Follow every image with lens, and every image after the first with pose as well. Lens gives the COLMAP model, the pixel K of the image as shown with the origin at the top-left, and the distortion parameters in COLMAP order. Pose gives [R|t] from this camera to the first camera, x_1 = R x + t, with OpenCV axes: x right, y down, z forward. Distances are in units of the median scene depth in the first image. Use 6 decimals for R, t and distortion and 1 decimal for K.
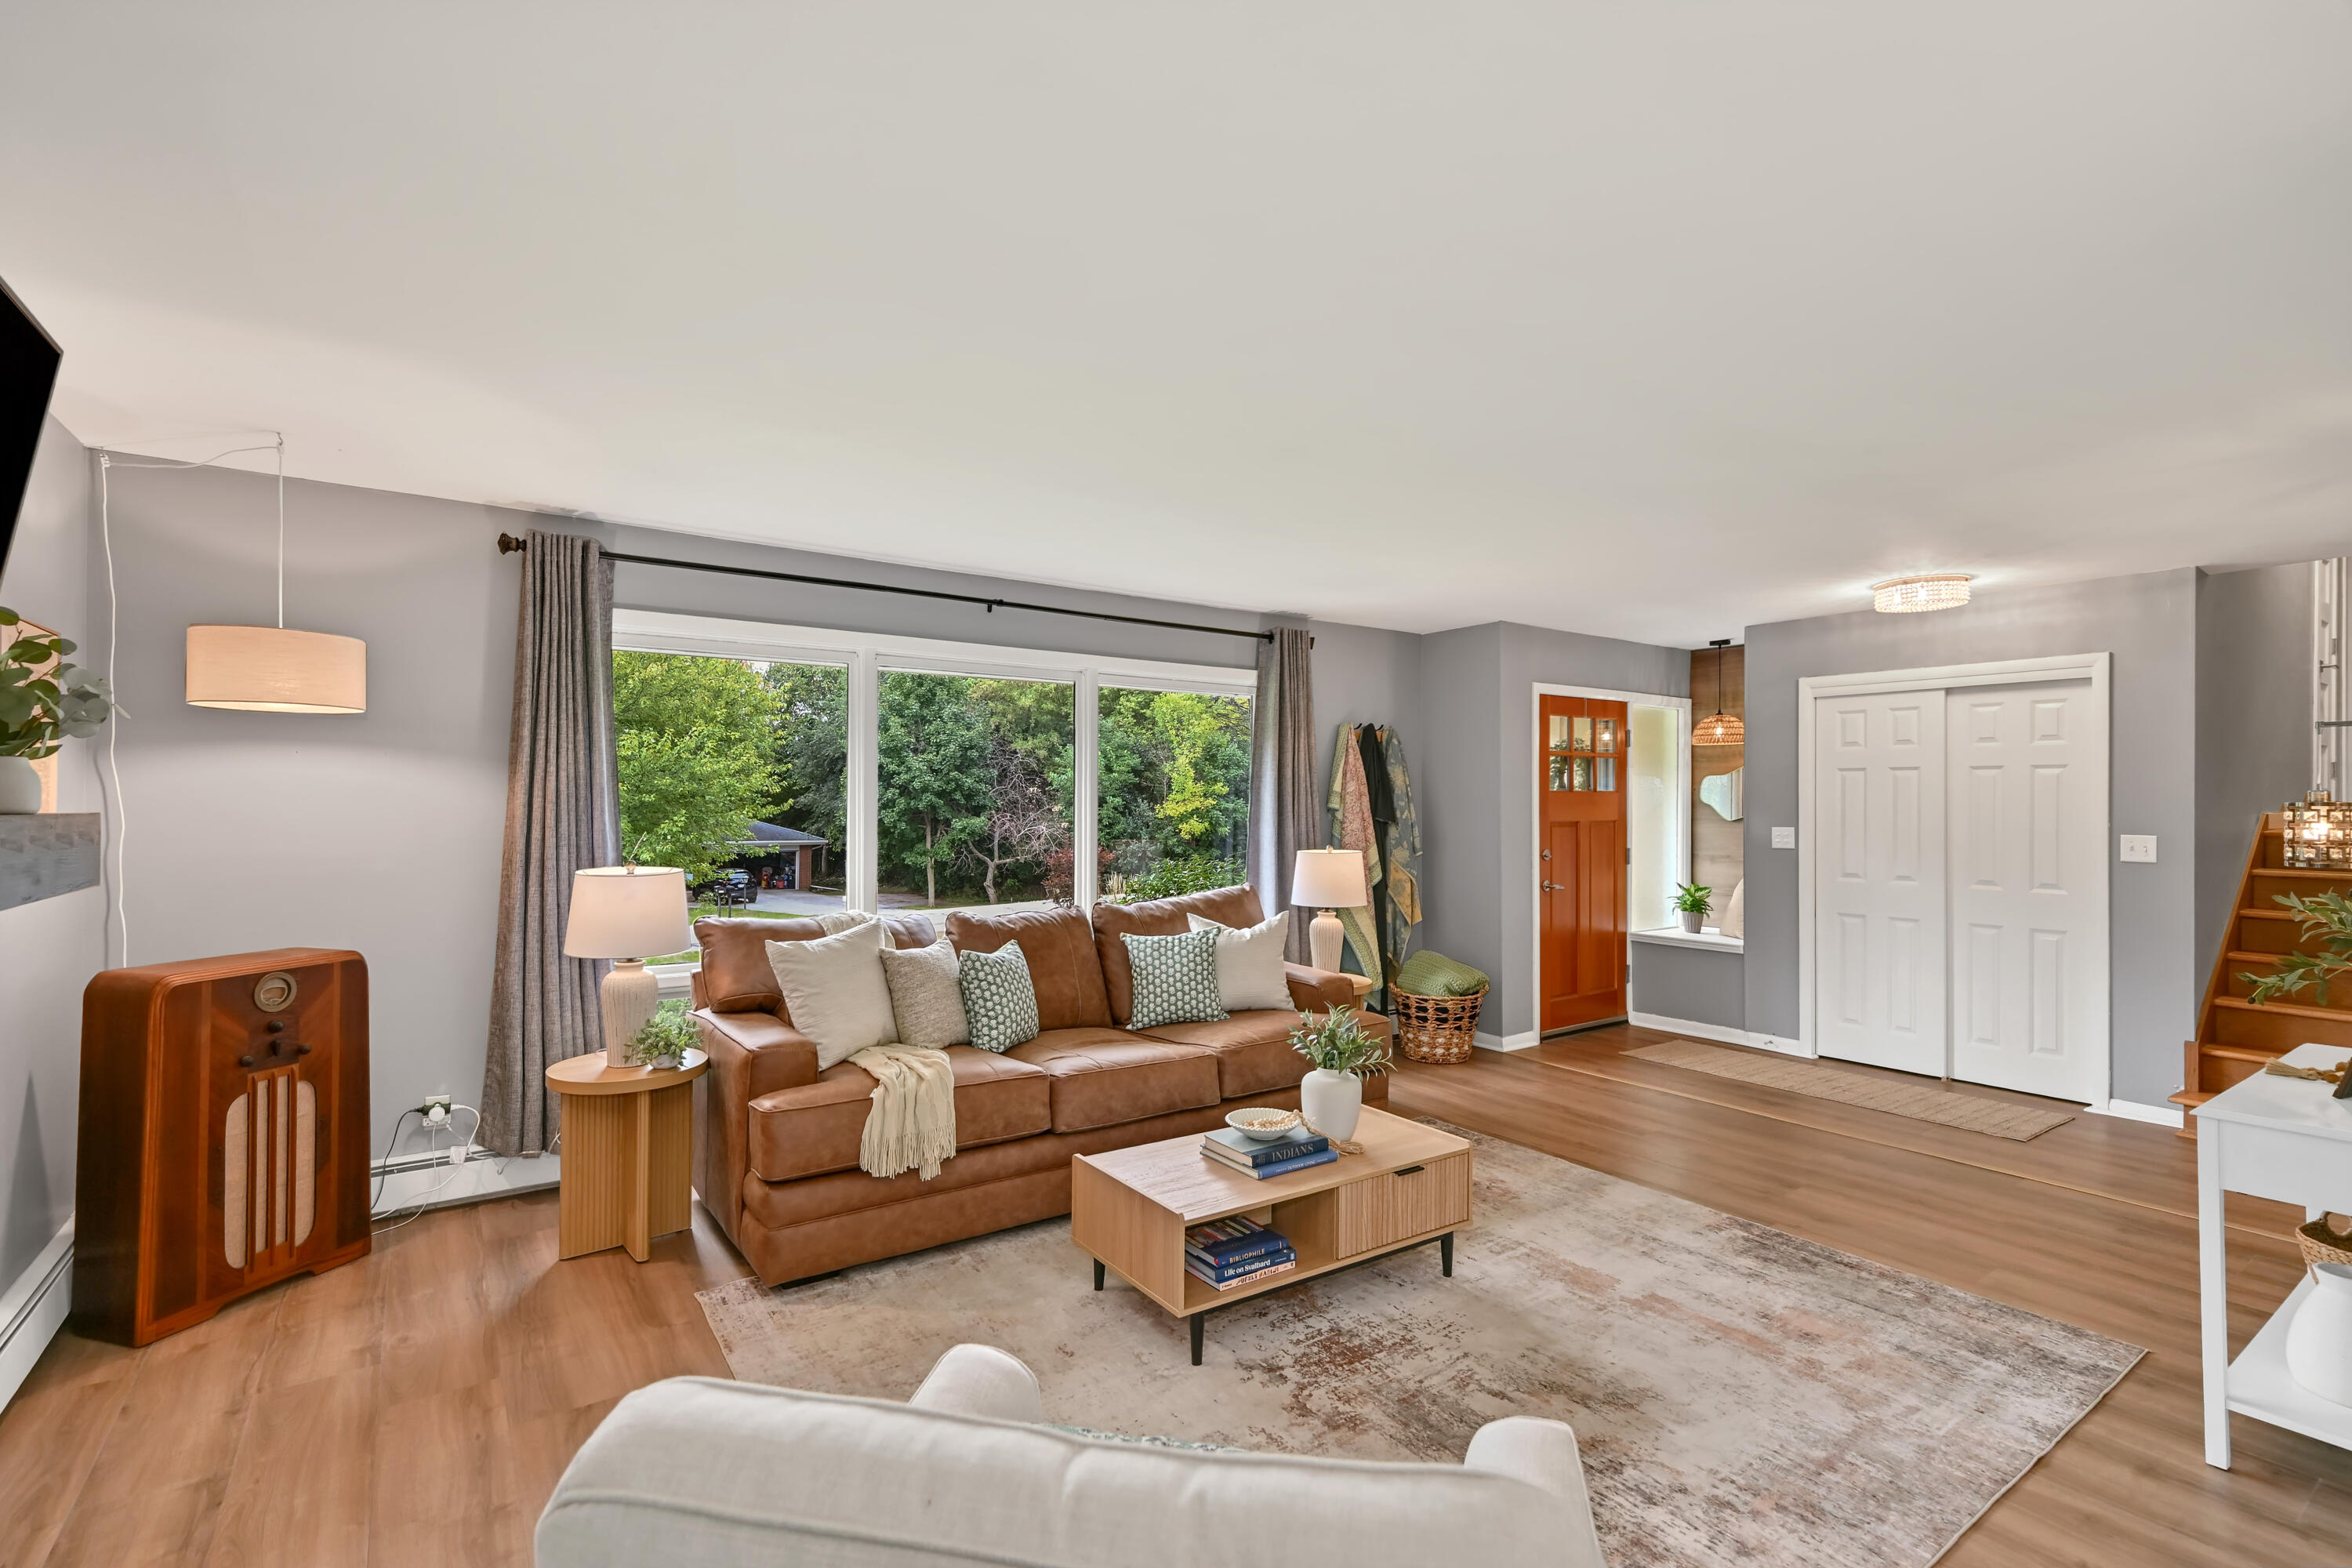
lens RADIAL K [[1049.7, 0, 1178.4], [0, 1049.7, 803.0], [0, 0, 1]] dist [-0.000162, -0.000123]
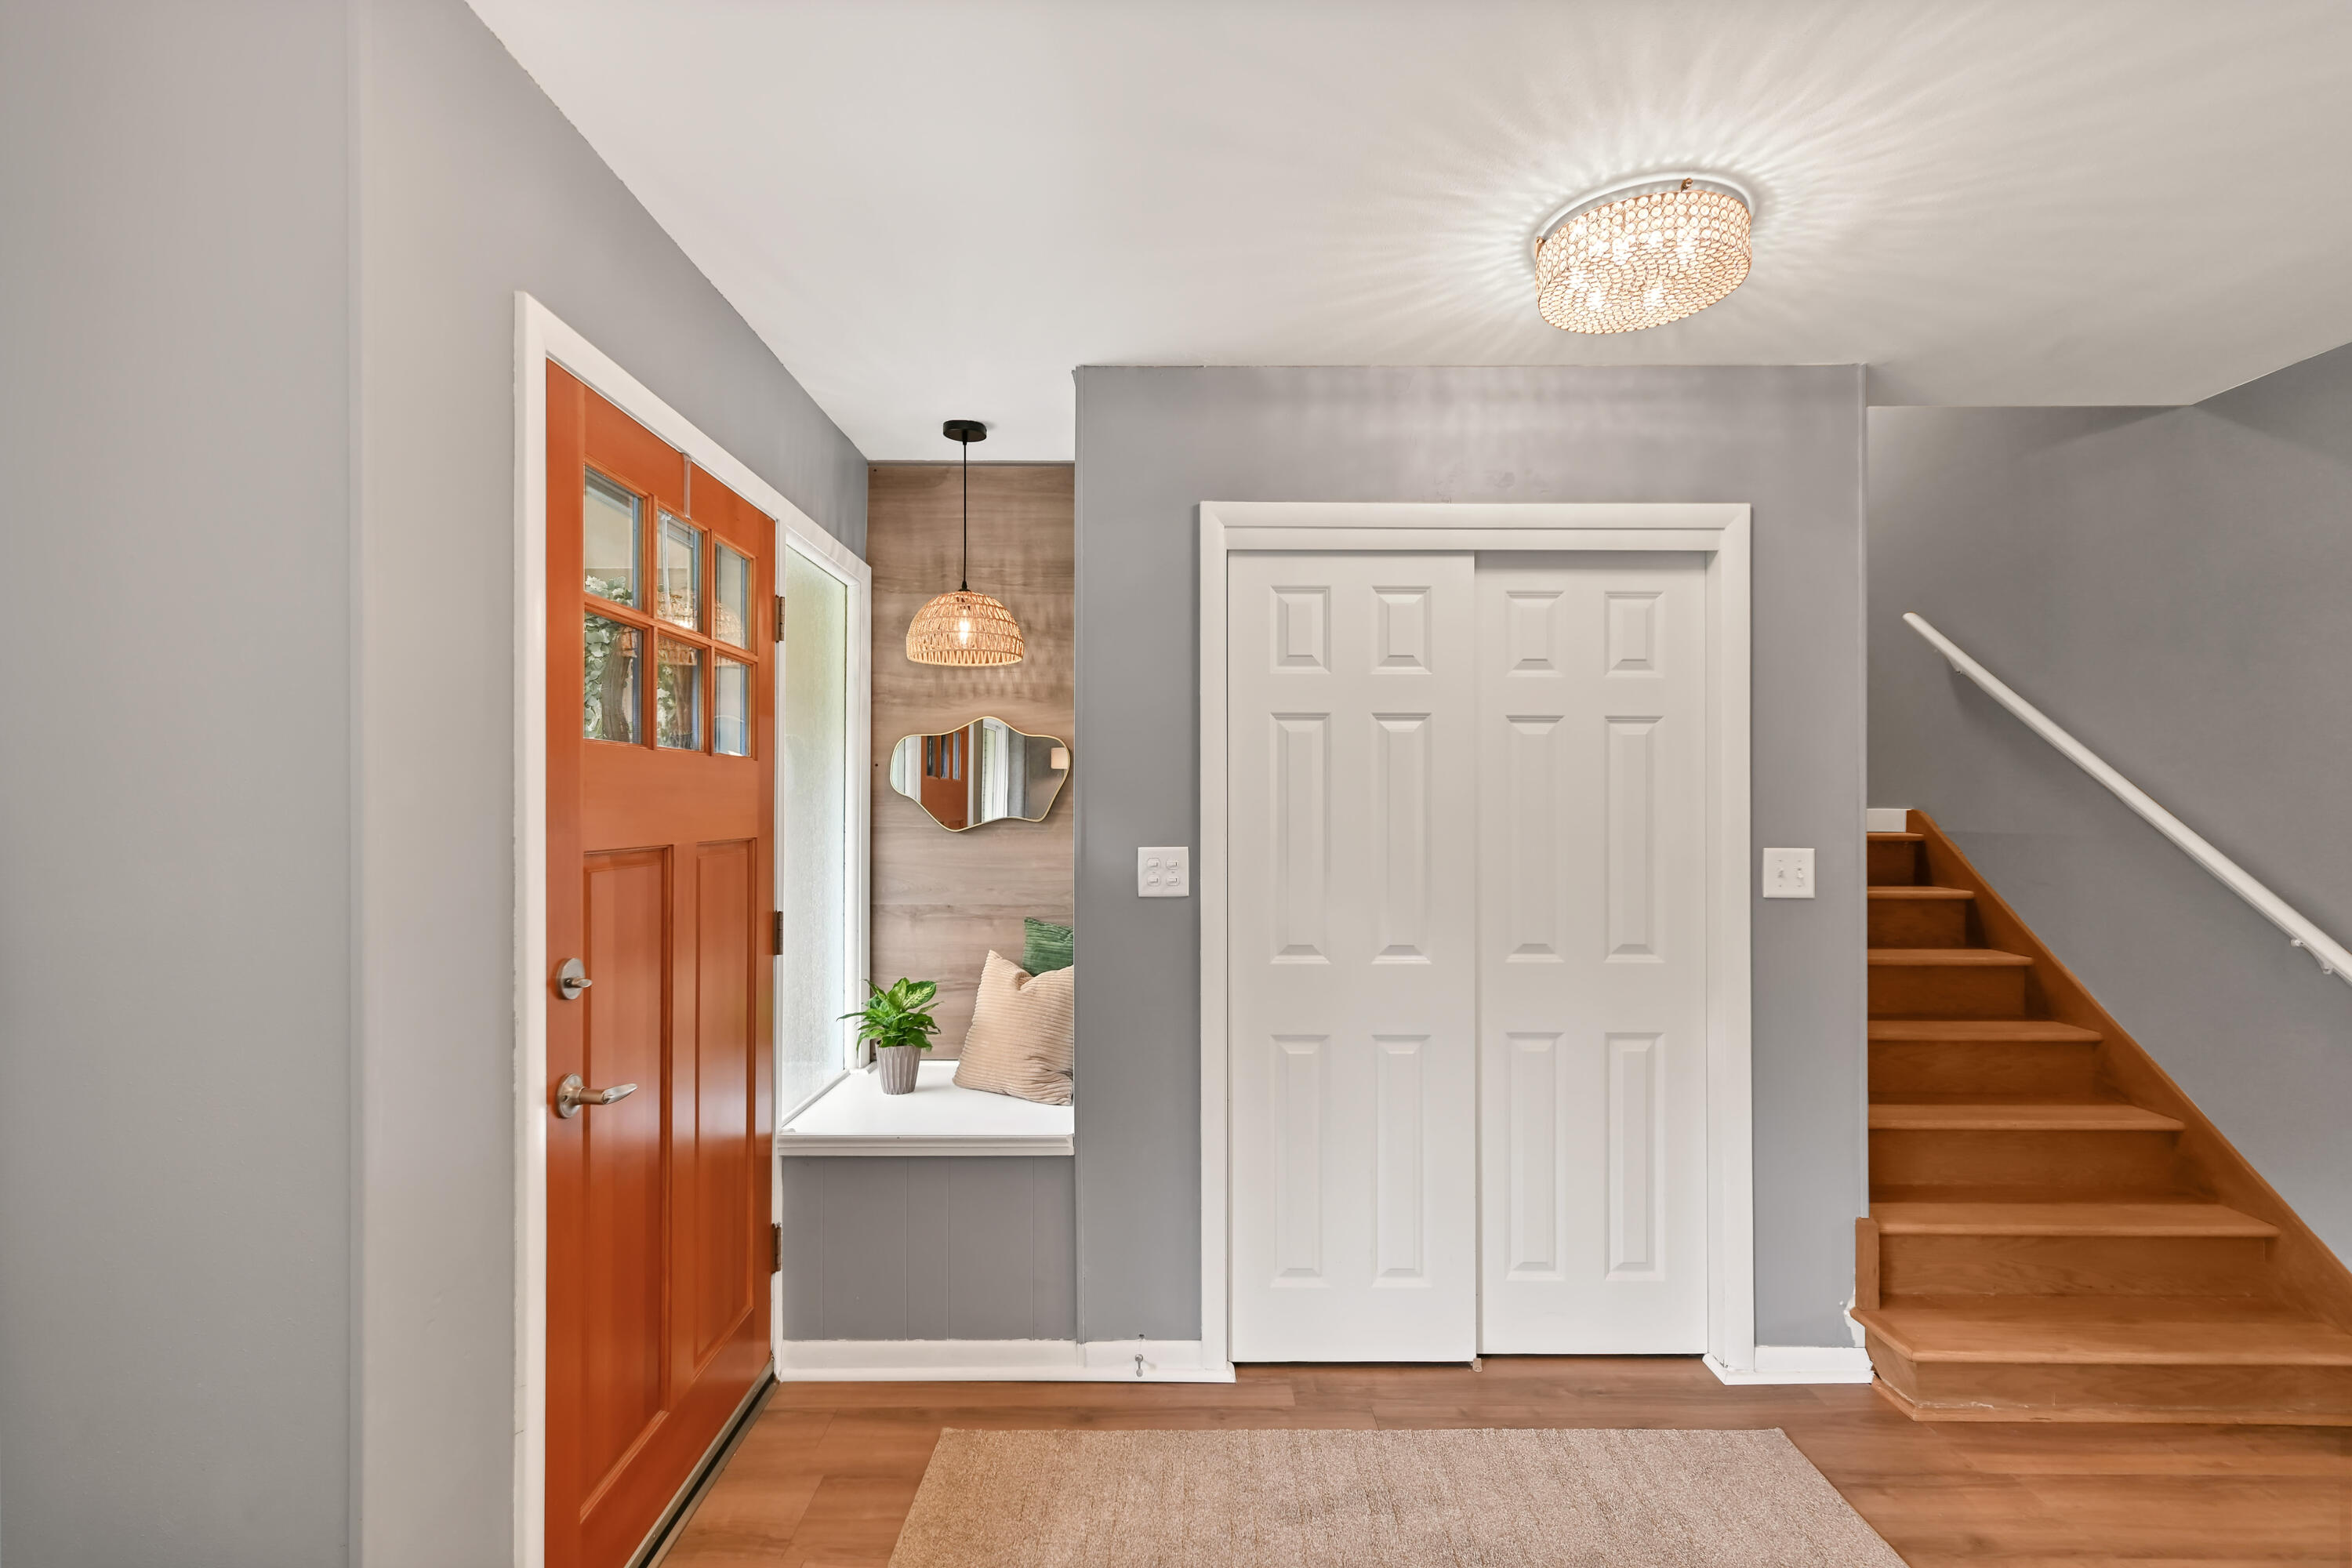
lens RADIAL K [[1049.7, 0, 1178.4], [0, 1049.7, 803.0], [0, 0, 1]] dist [-0.000162, -0.000123]
pose [[0.579766, 0.003472, 0.814775, 0.233289], [0.001986, 0.999982, -0.005674, 0.007840], [-0.814780, 0.004907, 0.579749, 0.753524]]
